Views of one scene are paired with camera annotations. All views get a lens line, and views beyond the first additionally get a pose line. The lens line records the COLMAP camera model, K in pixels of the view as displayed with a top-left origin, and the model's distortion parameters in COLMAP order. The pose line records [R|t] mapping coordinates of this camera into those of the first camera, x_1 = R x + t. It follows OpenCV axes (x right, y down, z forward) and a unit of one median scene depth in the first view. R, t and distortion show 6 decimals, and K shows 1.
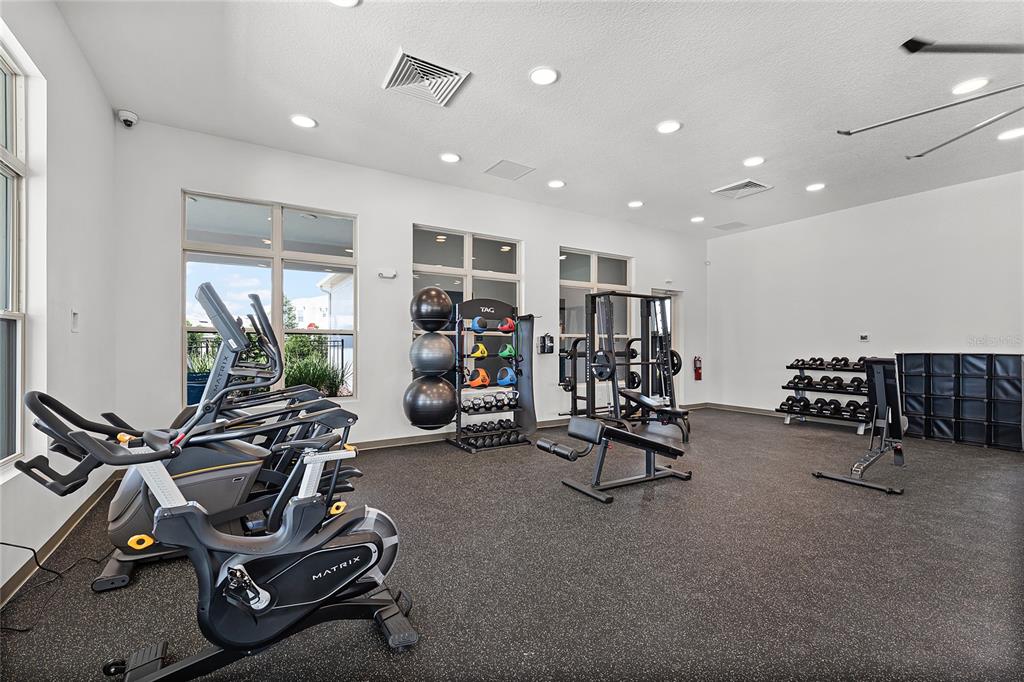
lens RADIAL K [[450.1, 0, 512.1], [0, 450.1, 340.8], [0, 0, 1]] dist [0.002168, -0.000014]
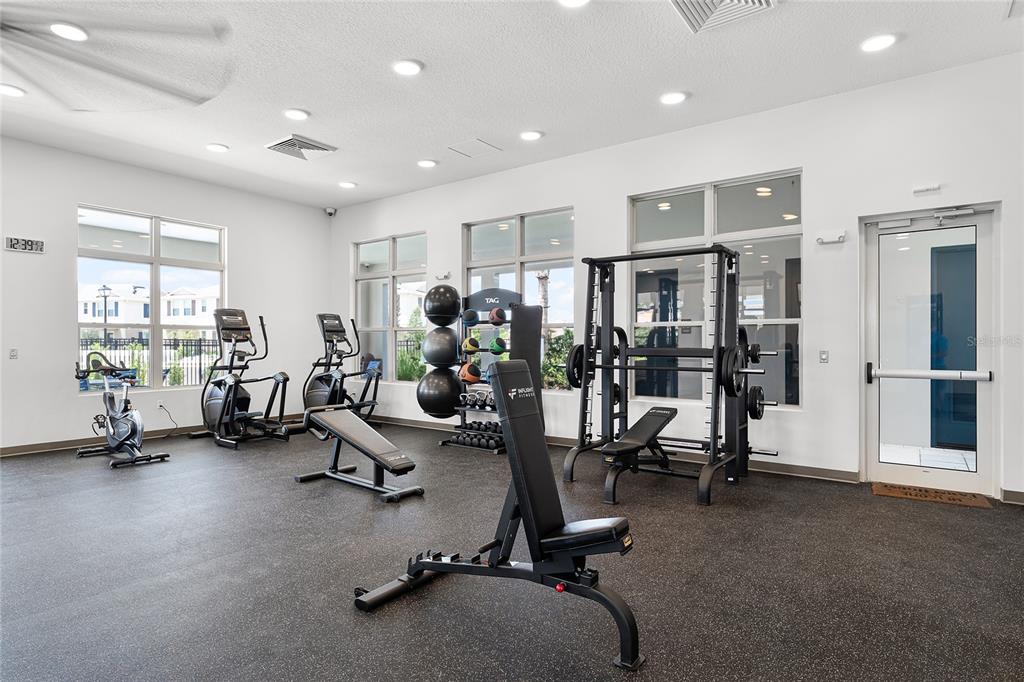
lens RADIAL K [[577.1, 0, 526.8], [0, 577.1, 342.0], [0, 0, 1]] dist [0.005685, -0.000196]
pose [[0.345615, -0.003401, -0.938370, 1.140633], [0.006606, 0.999977, -0.001191, 0.019320], [0.938353, -0.005787, 0.345630, 0.698034]]
